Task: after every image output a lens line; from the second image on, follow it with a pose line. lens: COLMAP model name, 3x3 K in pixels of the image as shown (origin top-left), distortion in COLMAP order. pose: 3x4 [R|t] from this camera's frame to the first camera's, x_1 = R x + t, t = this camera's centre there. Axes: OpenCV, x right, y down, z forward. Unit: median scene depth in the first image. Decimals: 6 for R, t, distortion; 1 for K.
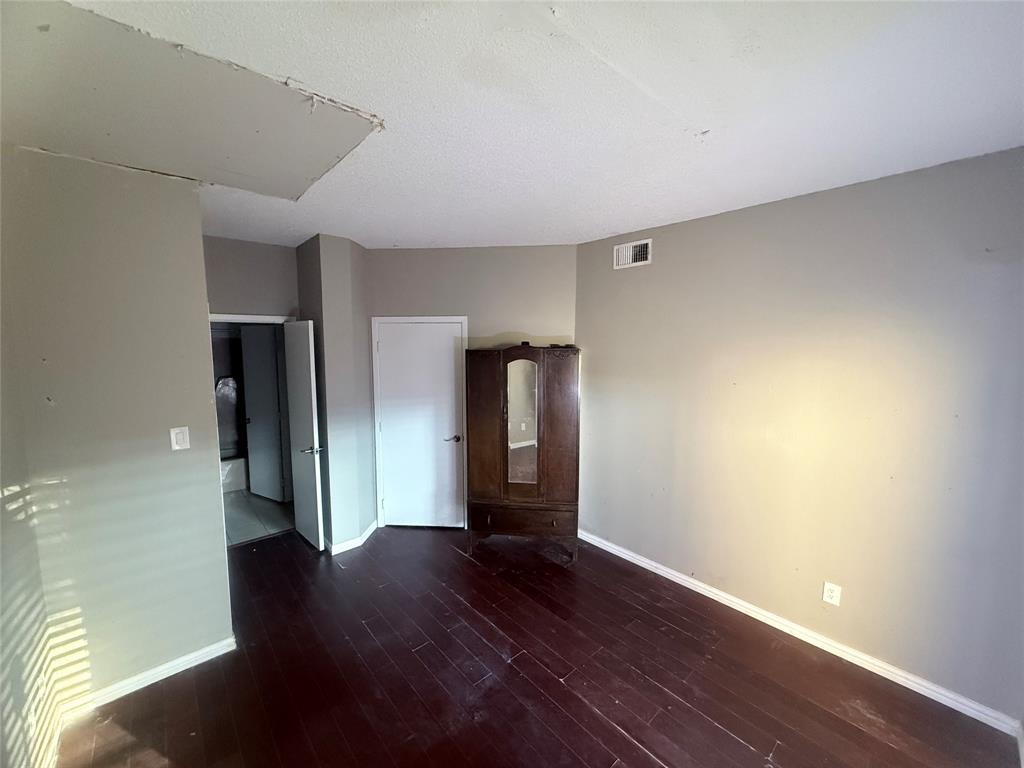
lens RADIAL K [[412.0, 0, 504.2], [0, 412.0, 383.5], [0, 0, 1]] dist [0.010006, -0.000418]
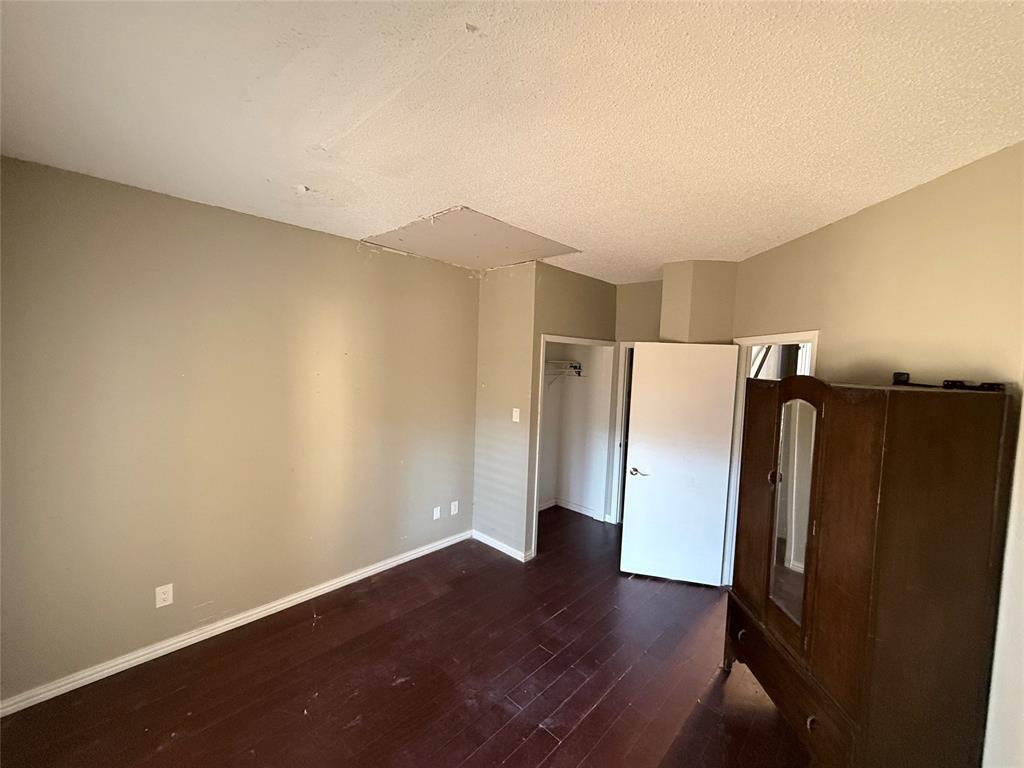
lens RADIAL K [[412.0, 0, 511.6], [0, 412.0, 384.1], [0, 0, 1]] dist [0.010006, -0.000418]
pose [[0.078289, 0.063342, -0.994916, 0.862765], [-0.140612, 0.988705, 0.051882, -0.075293], [0.986965, 0.135835, 0.086311, 0.802041]]
